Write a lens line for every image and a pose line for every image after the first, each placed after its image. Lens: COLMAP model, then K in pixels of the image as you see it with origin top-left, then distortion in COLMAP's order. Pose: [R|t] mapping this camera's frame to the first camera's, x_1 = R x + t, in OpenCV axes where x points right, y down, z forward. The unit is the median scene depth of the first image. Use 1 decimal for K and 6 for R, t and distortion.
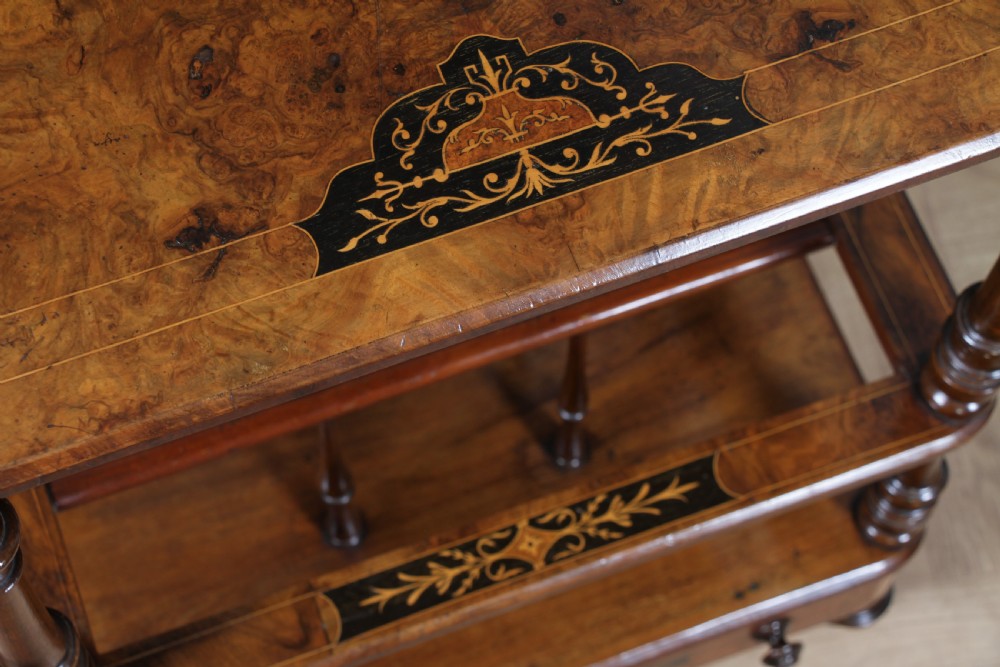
lens RADIAL K [[2301.8, 0, 492.8], [0, 2301.8, 339.6], [0, 0, 1]] dist [0.277866, 0.000000]
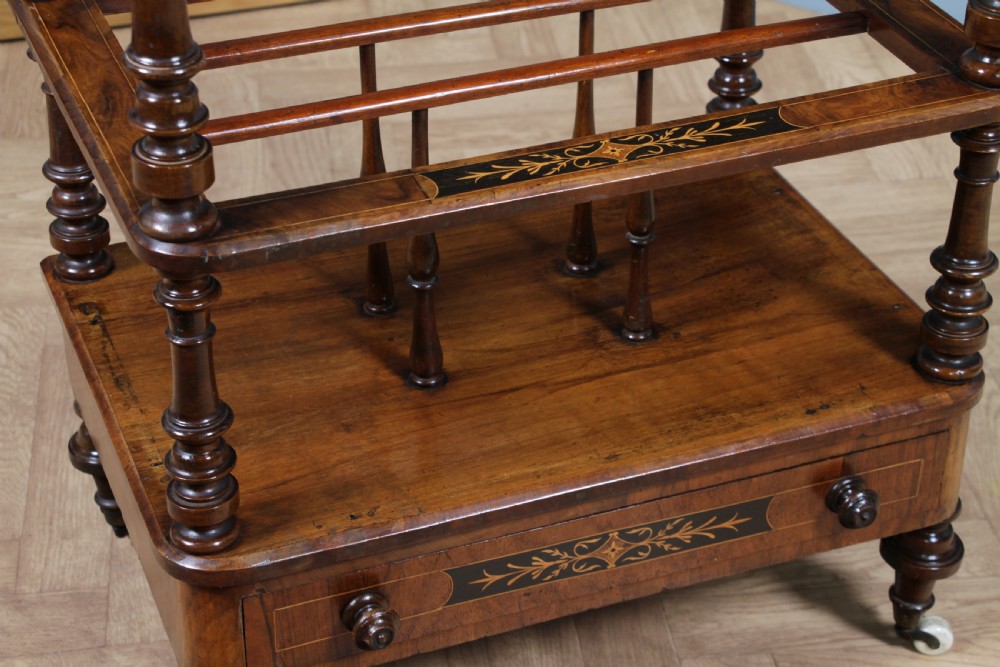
lens RADIAL K [[2157.0, 0, 497.8], [0, 2157.0, 340.8], [0, 0, 1]] dist [0.262797, 0.000000]
pose [[0.999855, -0.014926, 0.008191, -0.064657], [0.016968, 0.833904, -0.551649, 0.986217], [0.001403, 0.551708, 0.834036, 0.287327]]
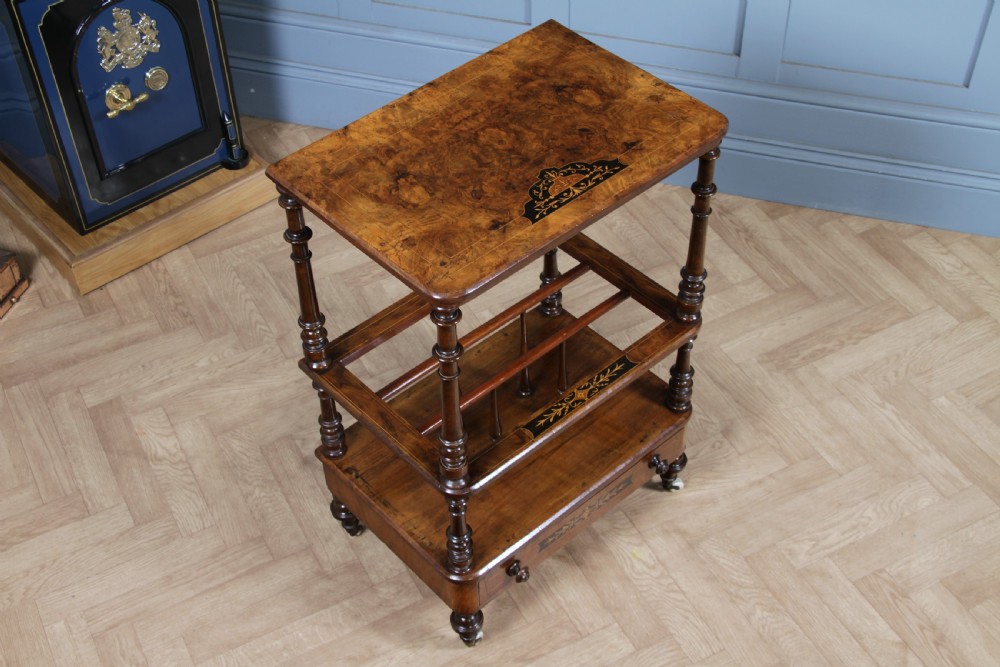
lens RADIAL K [[1333.0, 0, 504.1], [0, 1333.0, 341.0], [0, 0, 1]] dist [0.019284, 0.000000]
pose [[0.928167, -0.281728, 0.243176, -0.633975], [0.351589, 0.878024, -0.324745, 0.741156], [-0.122025, 0.386916, 0.914005, -0.747203]]
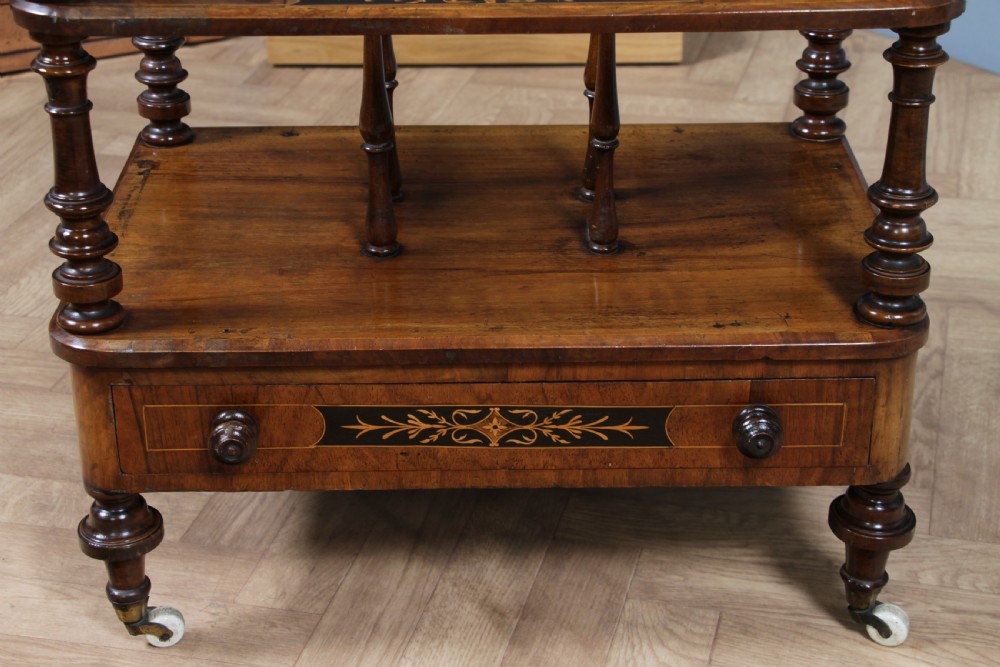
lens RADIAL K [[1931.3, 0, 493.6], [0, 1931.3, 351.2], [0, 0, 1]] dist [0.204401, 0.000000]
pose [[0.936509, 0.137059, -0.322748, 0.462241], [-0.311793, 0.746619, -0.587660, 1.033439], [0.160425, 0.650980, 0.741950, 0.592271]]
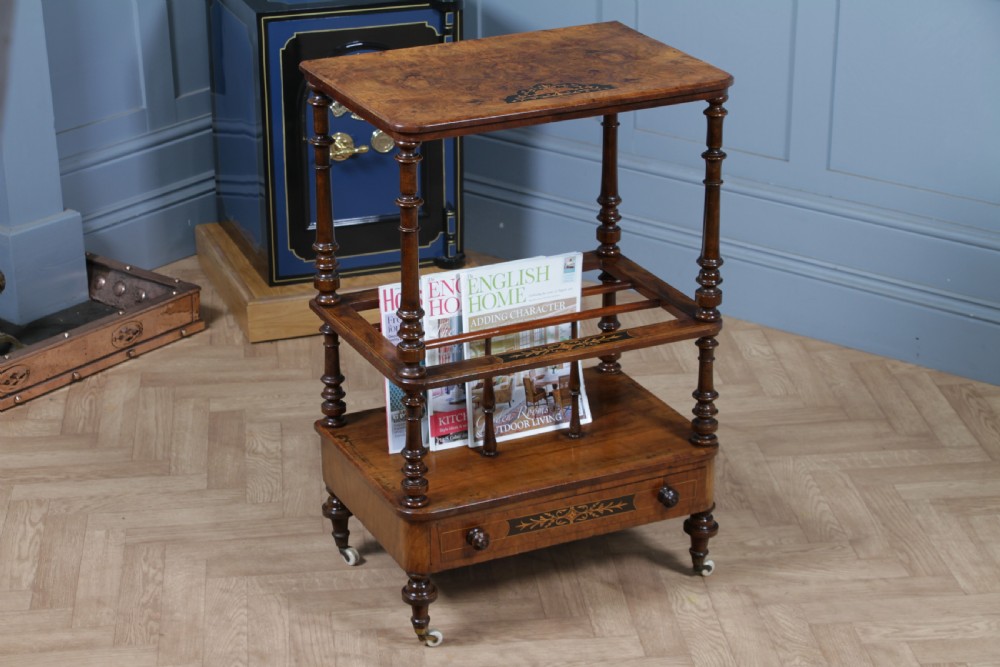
lens RADIAL K [[2256.1, 0, 504.8], [0, 2256.1, 336.3], [0, 0, 1]] dist [0.453032, 0.000000]
pose [[0.995697, -0.050874, 0.077452, -0.376799], [0.090587, 0.710438, -0.697905, 2.774208], [-0.019519, 0.701919, 0.711990, -1.362355]]
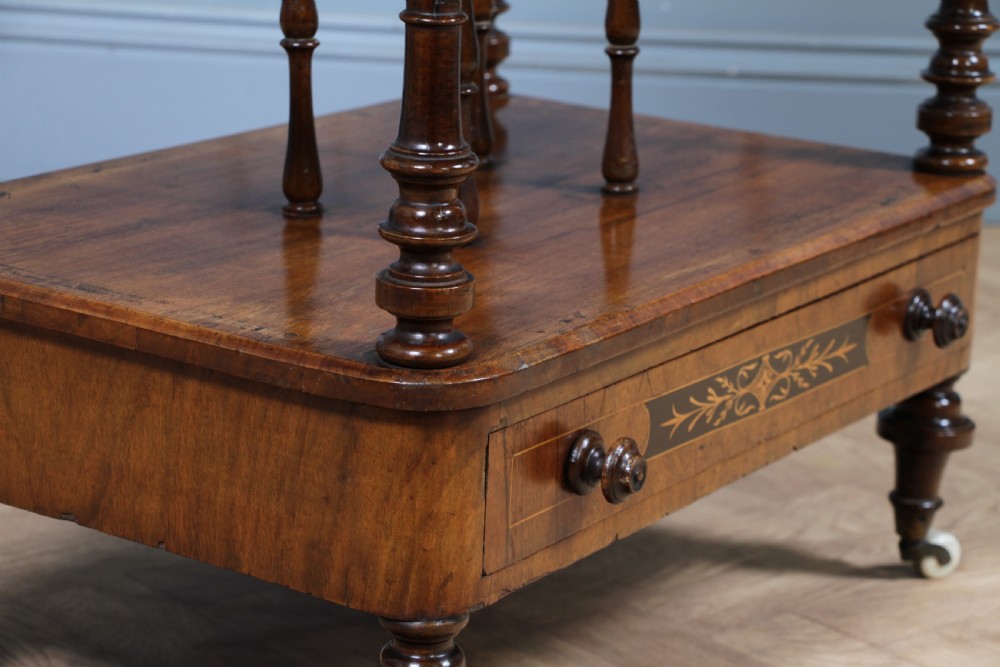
lens RADIAL K [[2686.0, 0, 490.9], [0, 2686.0, 345.2], [0, 0, 1]] dist [0.384393, 0.000000]
pose [[0.819055, -0.142799, 0.555659, -0.917293], [0.517066, 0.603379, -0.607105, 1.076582], [-0.248579, 0.784565, 0.568038, 0.825018]]
